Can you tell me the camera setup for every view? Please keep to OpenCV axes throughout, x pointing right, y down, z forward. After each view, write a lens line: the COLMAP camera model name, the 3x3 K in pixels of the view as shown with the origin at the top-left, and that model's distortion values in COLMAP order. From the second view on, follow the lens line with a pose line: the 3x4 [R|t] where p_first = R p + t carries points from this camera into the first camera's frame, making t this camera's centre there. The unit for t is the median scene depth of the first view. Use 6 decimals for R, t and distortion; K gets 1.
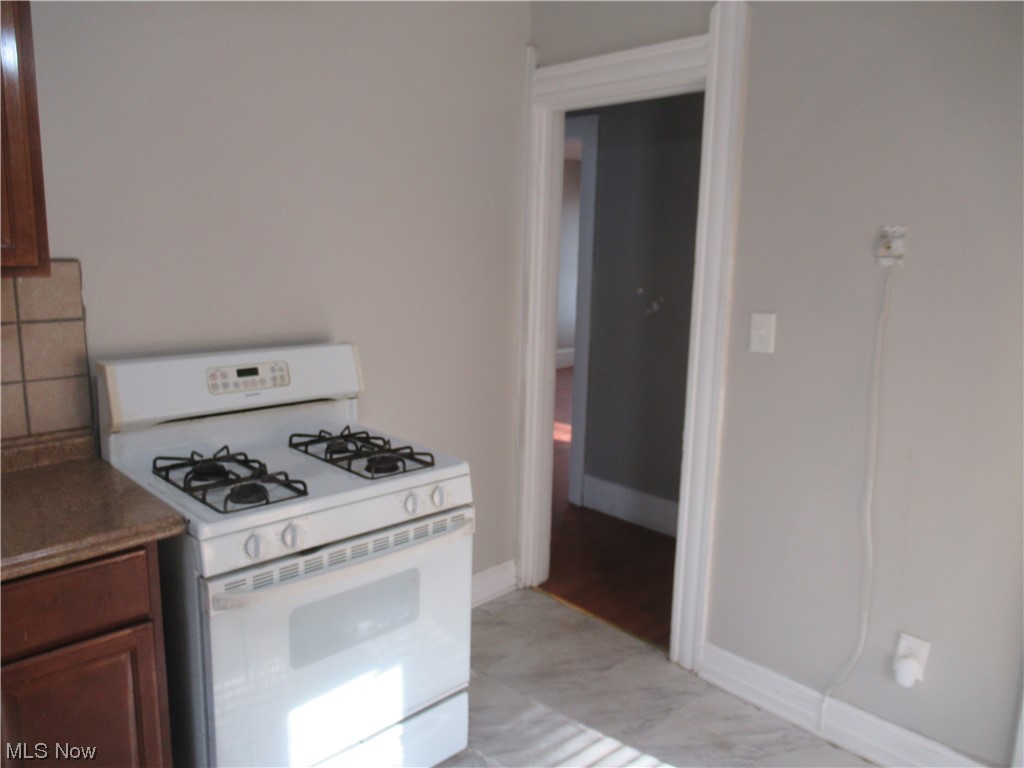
lens RADIAL K [[762.8, 0, 512.5], [0, 762.8, 390.2], [0, 0, 1]] dist [0.007661, -0.009682]
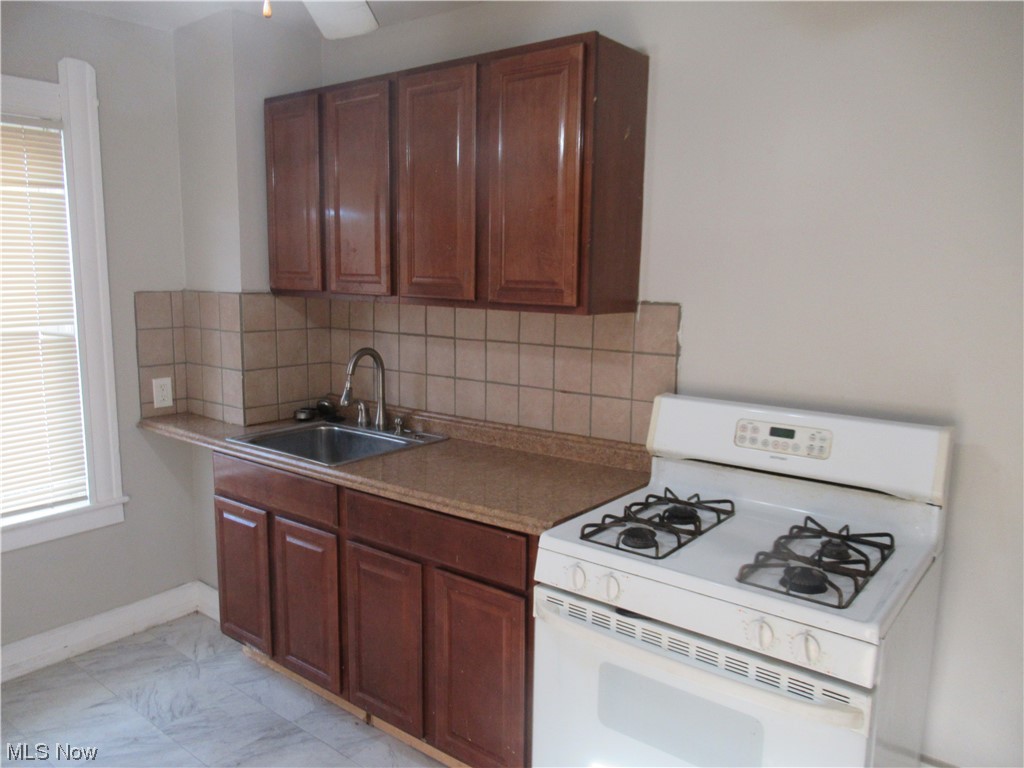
lens RADIAL K [[762.8, 0, 508.3], [0, 762.8, 390.4], [0, 0, 1]] dist [0.007661, -0.009682]
pose [[0.135816, 0.128972, -0.982304, 0.529996], [-0.204371, 0.973813, 0.099600, -0.104476], [0.969426, 0.187228, 0.158618, 0.583901]]
